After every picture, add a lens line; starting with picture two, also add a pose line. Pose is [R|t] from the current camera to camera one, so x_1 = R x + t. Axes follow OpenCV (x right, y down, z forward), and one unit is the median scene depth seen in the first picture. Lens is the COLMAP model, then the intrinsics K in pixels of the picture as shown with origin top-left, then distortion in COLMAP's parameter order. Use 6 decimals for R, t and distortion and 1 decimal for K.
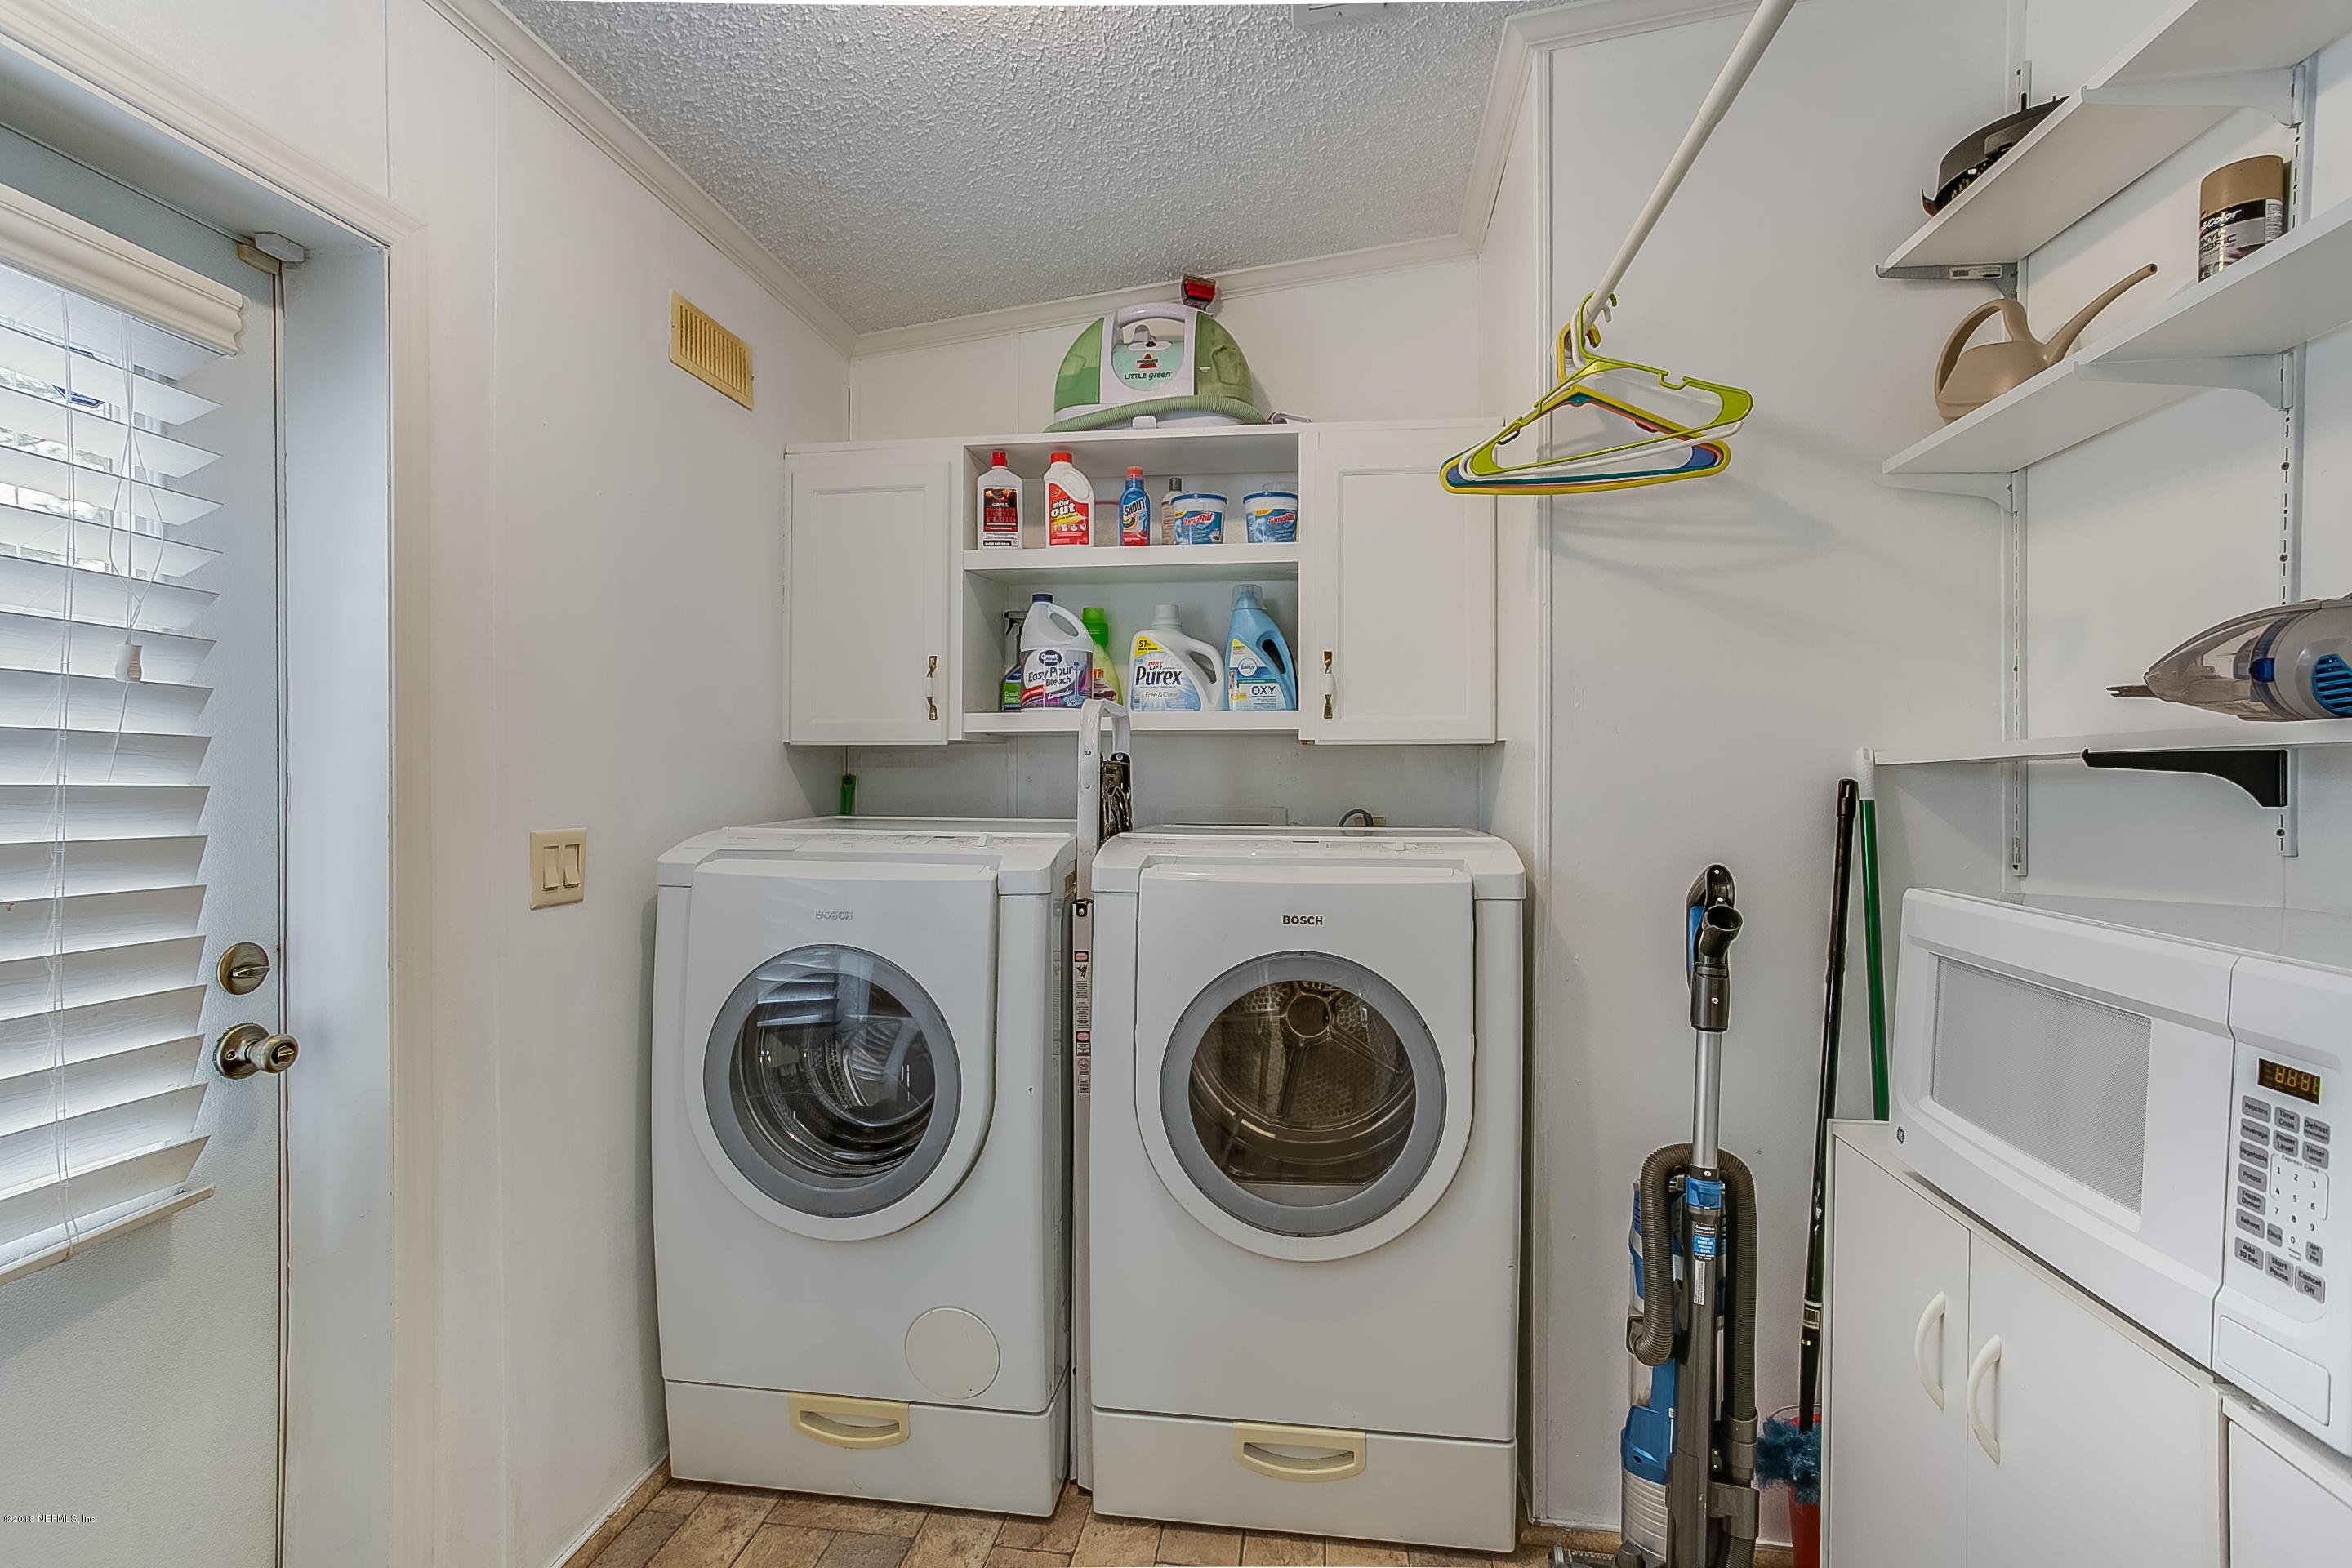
lens RADIAL K [[1150.6, 0, 1176.0], [0, 1150.6, 784.0], [0, 0, 1]] dist [-0.001335, 0.000082]
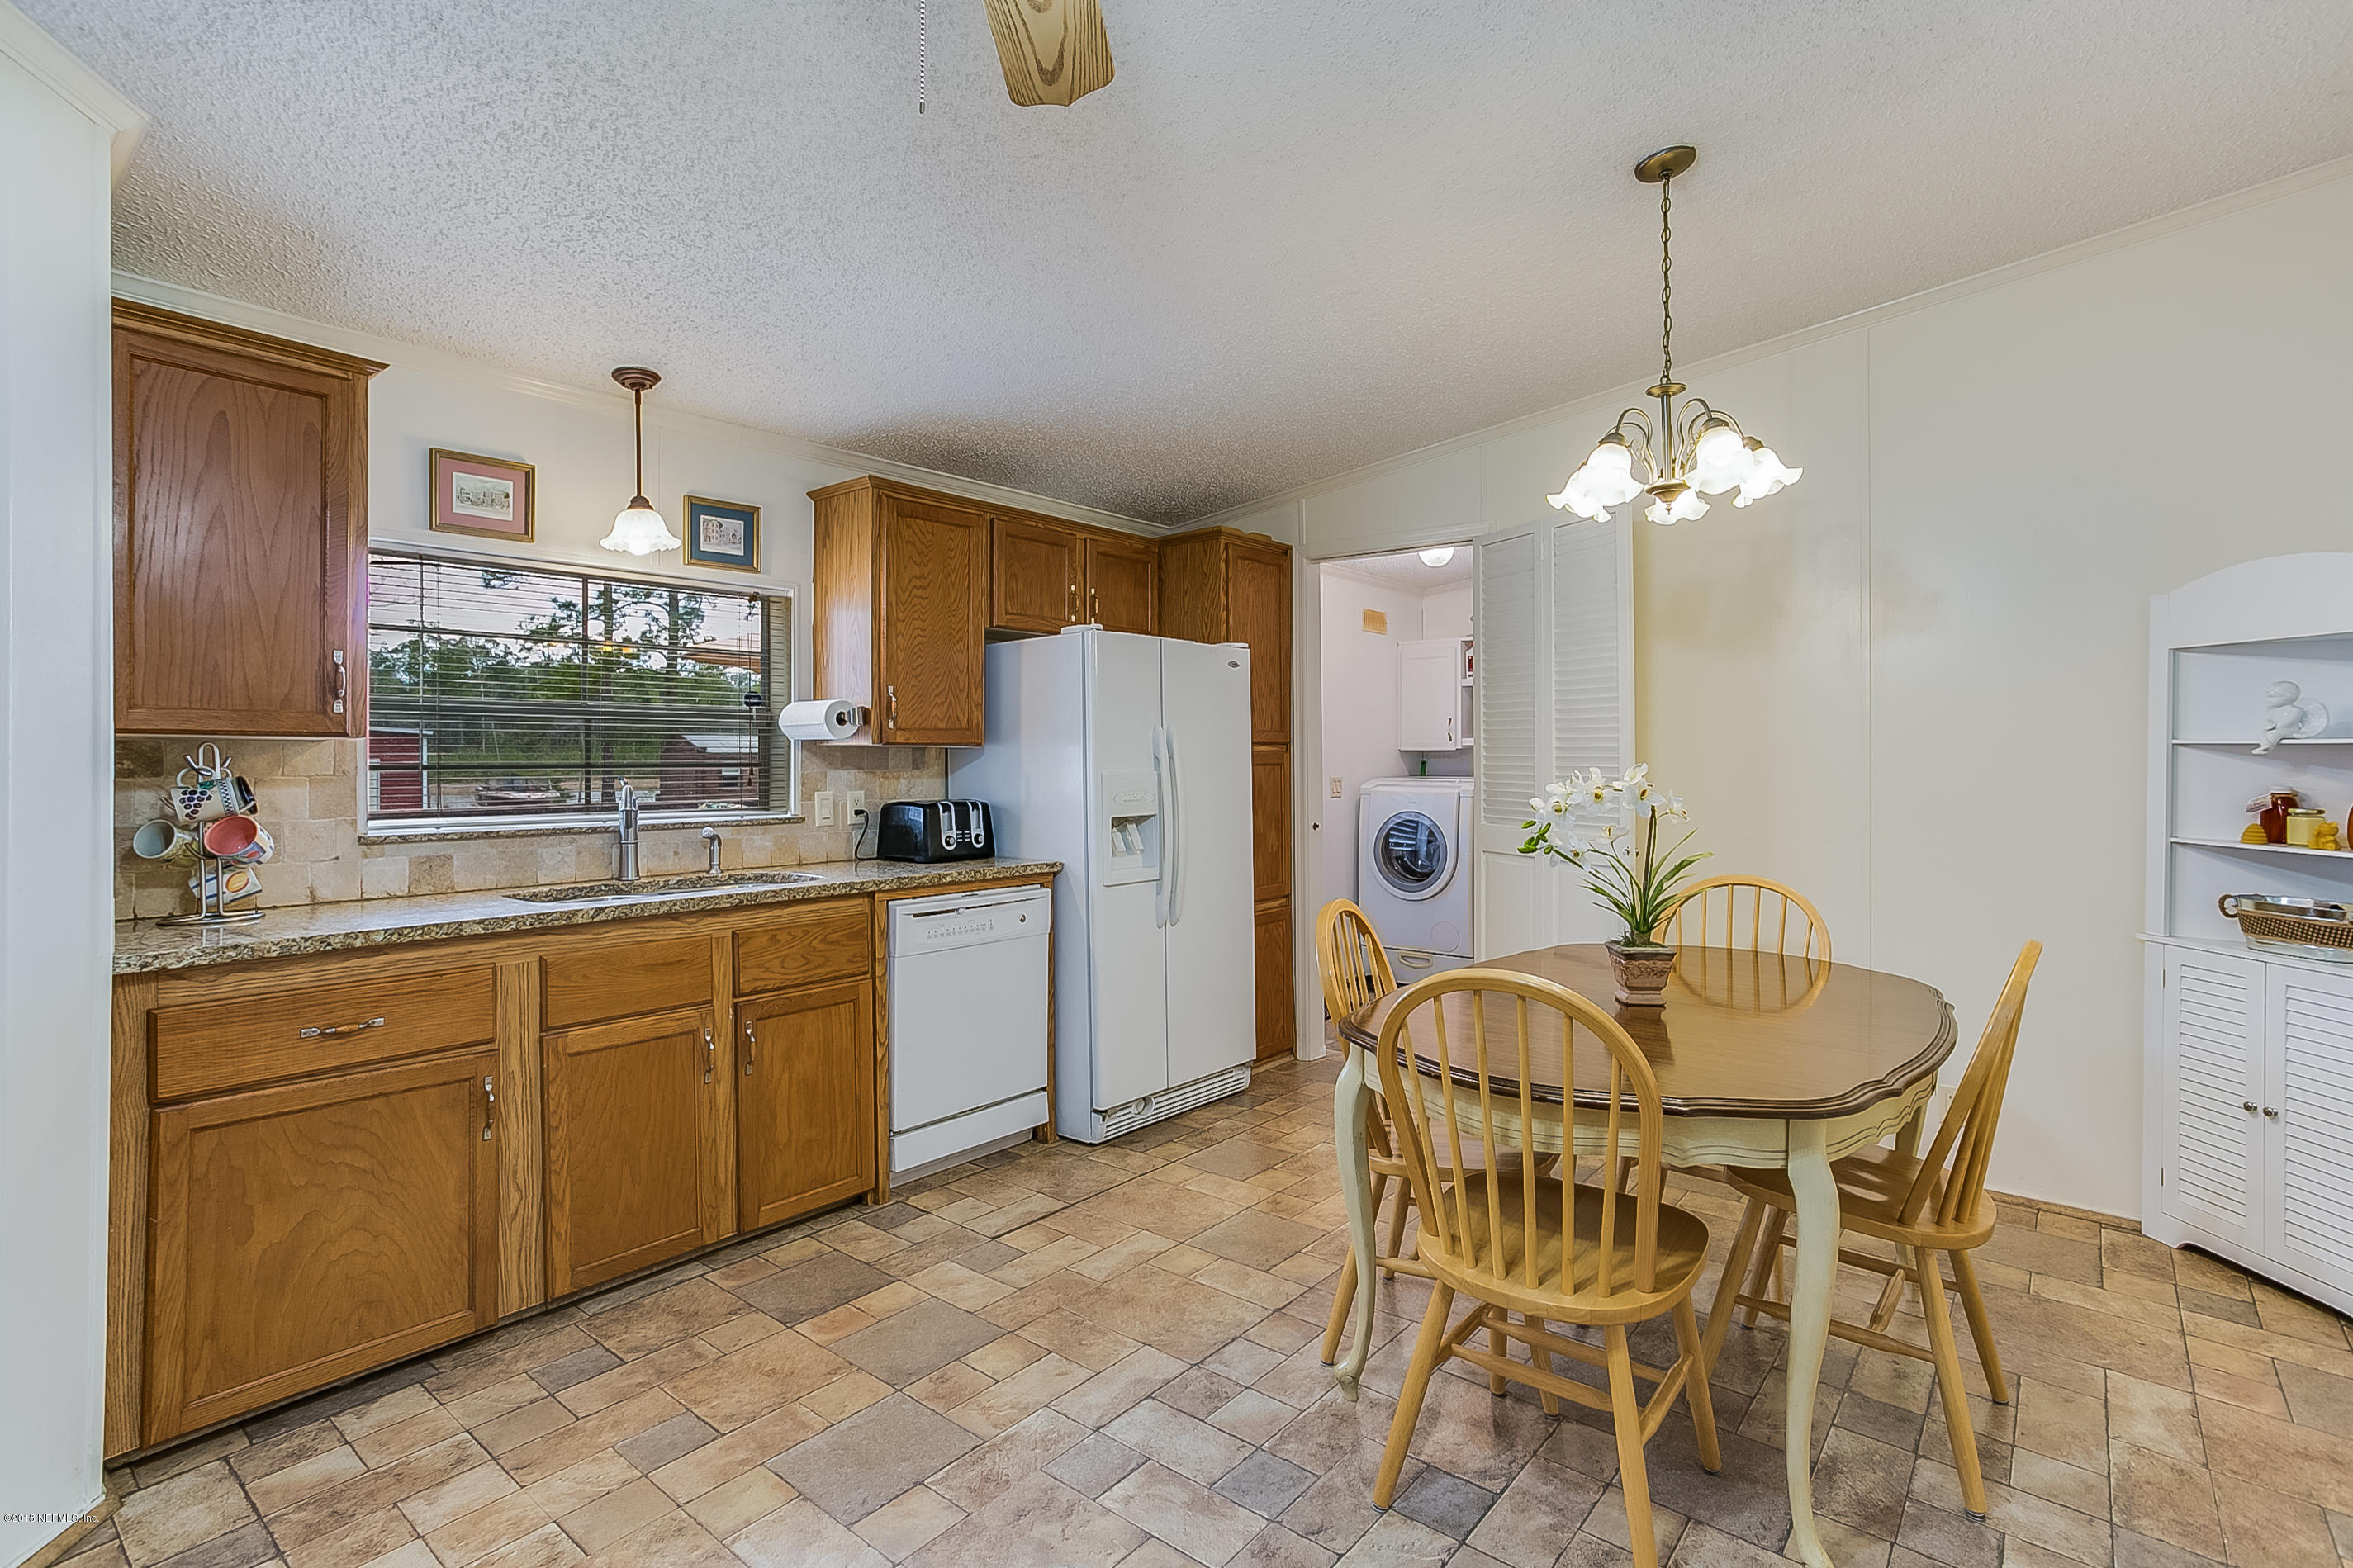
lens RADIAL K [[1150.9, 0, 1176.5], [0, 1150.9, 784.0], [0, 0, 1]] dist [-0.001335, 0.000082]
pose [[0.848090, 0.002234, -0.529848, 0.691655], [0.006826, 0.999862, 0.015141, 0.000689], [0.529809, -0.016458, 0.847957, -1.681304]]
